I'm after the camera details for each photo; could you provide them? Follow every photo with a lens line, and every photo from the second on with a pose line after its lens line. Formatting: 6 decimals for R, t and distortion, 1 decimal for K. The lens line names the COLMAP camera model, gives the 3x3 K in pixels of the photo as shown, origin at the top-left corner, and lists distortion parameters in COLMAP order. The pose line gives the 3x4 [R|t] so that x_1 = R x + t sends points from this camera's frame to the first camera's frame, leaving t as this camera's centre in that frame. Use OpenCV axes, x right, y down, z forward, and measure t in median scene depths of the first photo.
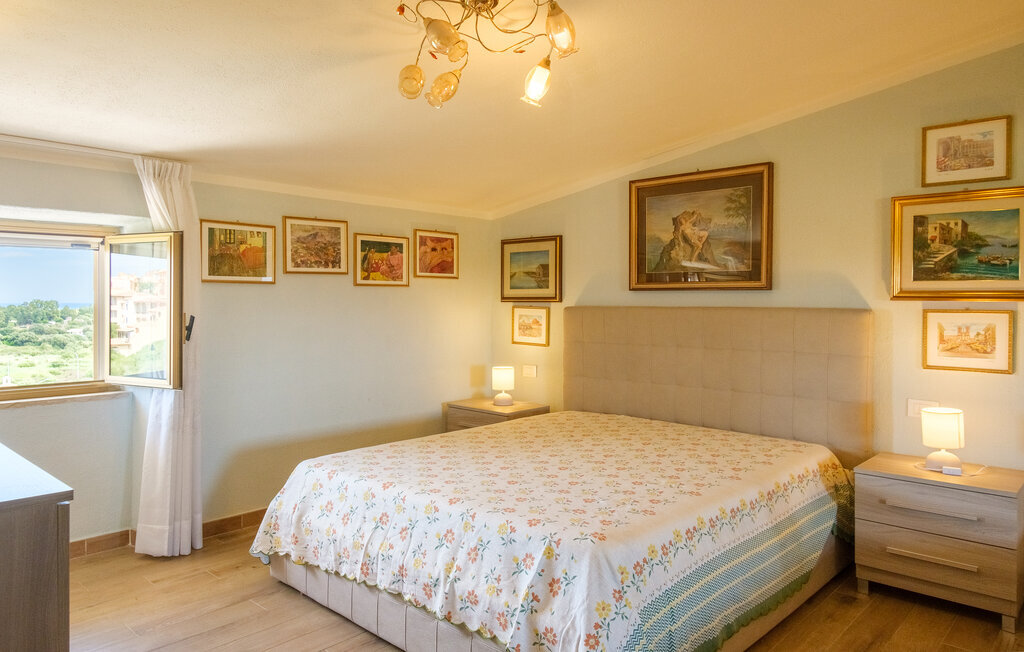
lens RADIAL K [[694.9, 0, 517.2], [0, 694.9, 308.6], [0, 0, 1]] dist [0.027237, -0.025508]
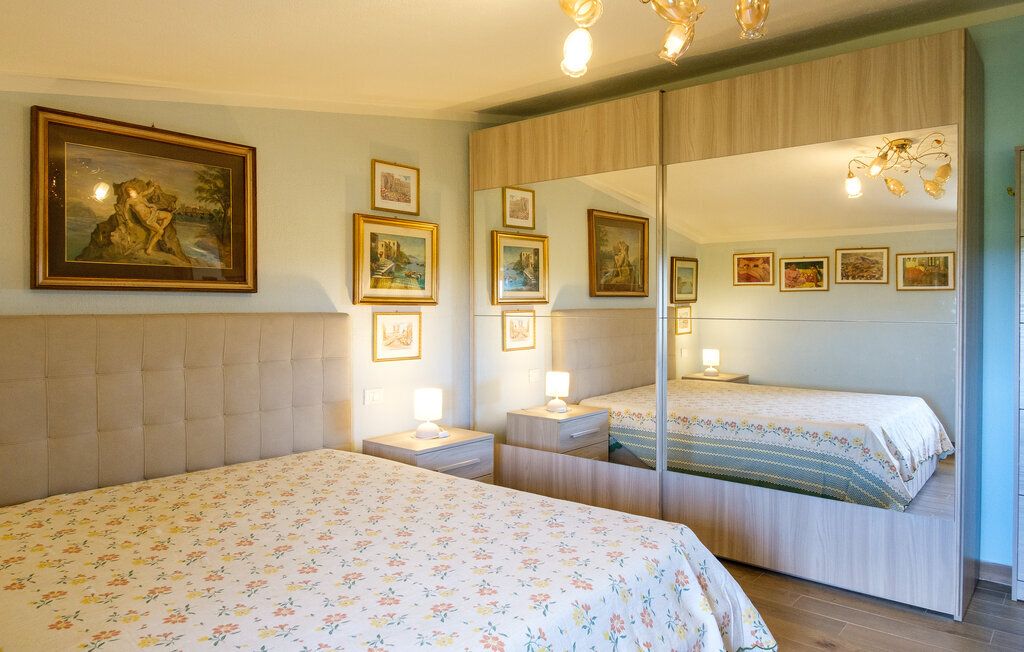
lens RADIAL K [[694.9, 0, 499.8], [0, 694.9, 306.4], [0, 0, 1]] dist [0.027237, -0.025508]
pose [[-0.038661, -0.004112, 0.999244, -0.612458], [0.011106, 0.999928, 0.004545, -0.012246], [-0.999191, 0.011273, -0.038612, 0.842067]]
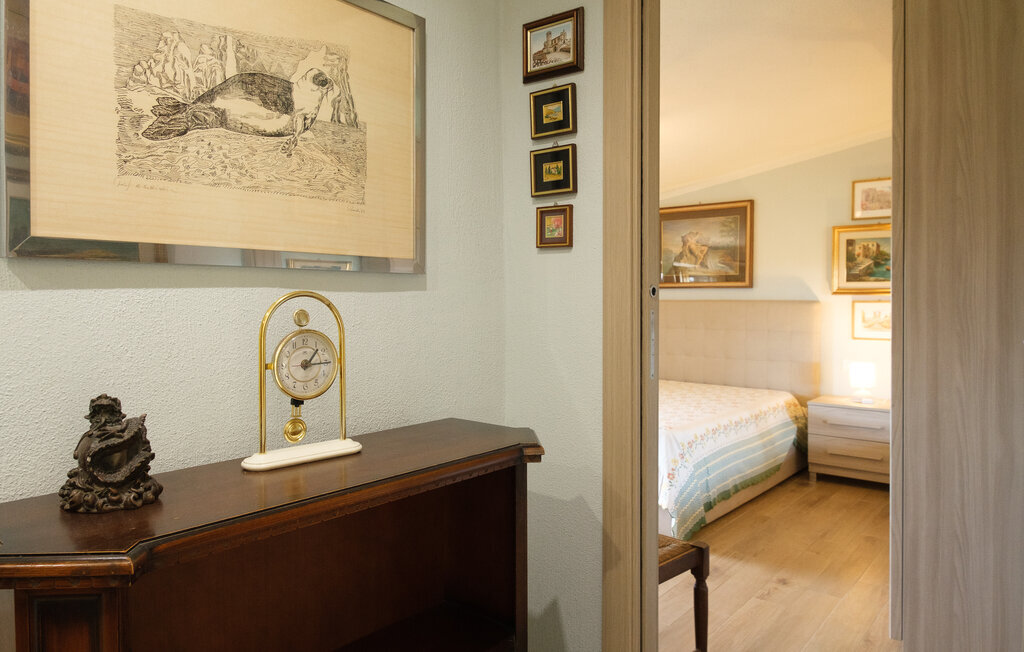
lens RADIAL K [[694.9, 0, 515.0], [0, 694.9, 316.7], [0, 0, 1]] dist [0.027237, -0.025508]
pose [[0.998788, -0.007600, 0.048630, -0.231775], [0.006636, 0.999779, 0.019965, 0.000582], [-0.048771, -0.019618, 0.998617, -0.492418]]
